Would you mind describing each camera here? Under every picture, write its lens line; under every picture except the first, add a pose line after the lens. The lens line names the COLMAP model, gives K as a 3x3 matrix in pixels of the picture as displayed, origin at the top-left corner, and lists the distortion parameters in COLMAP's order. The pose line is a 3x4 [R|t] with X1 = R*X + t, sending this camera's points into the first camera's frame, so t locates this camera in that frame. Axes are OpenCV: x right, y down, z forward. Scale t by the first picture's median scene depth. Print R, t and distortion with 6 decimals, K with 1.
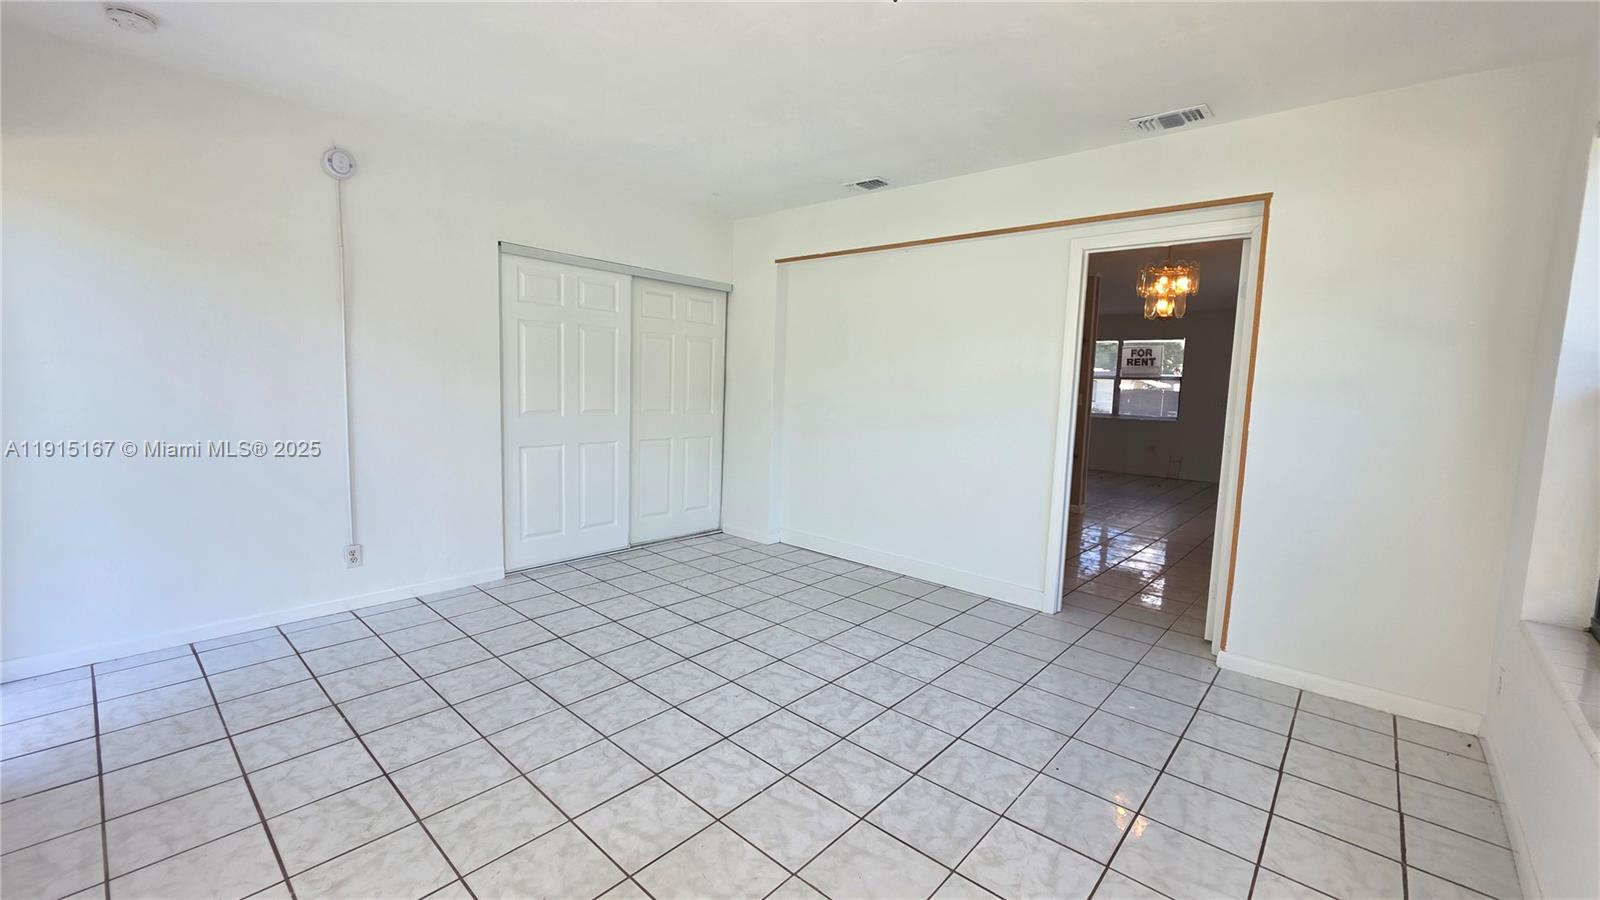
lens RADIAL K [[642.0, 0, 795.0], [0, 642.0, 442.6], [0, 0, 1]] dist [0.000877, 0.000159]
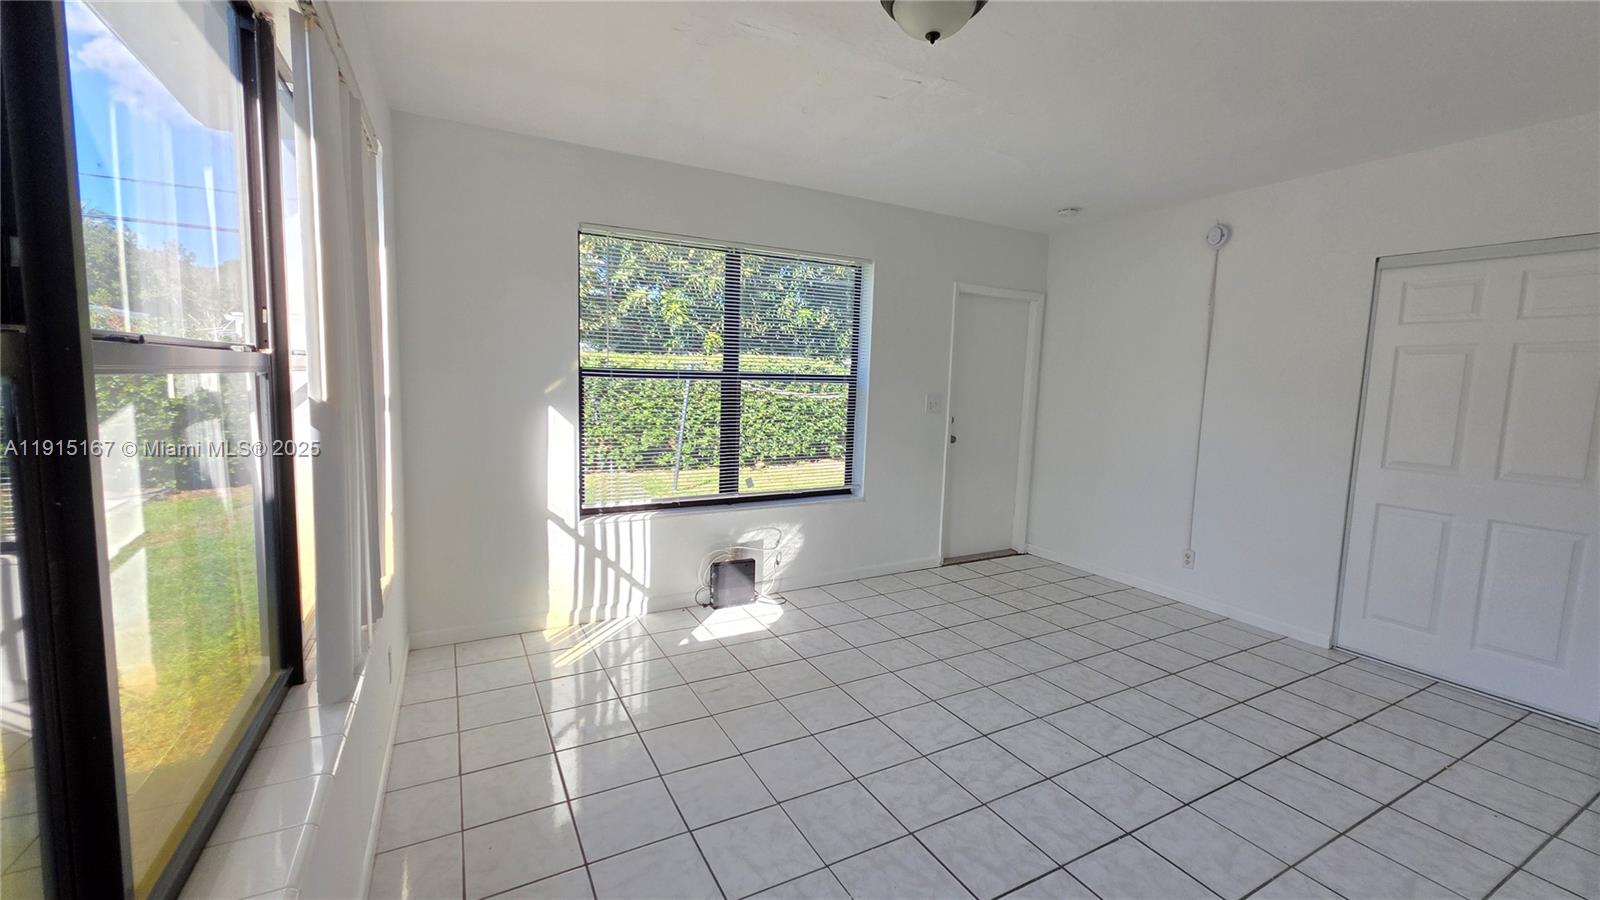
lens RADIAL K [[642.4, 0, 798.4], [0, 642.4, 443.9], [0, 0, 1]] dist [0.000279, -0.000640]
pose [[-0.332782, 0.055793, -0.941352, 0.907857], [-0.132291, 0.985614, 0.105183, -0.088801], [0.933679, 0.159535, -0.320614, 0.895655]]
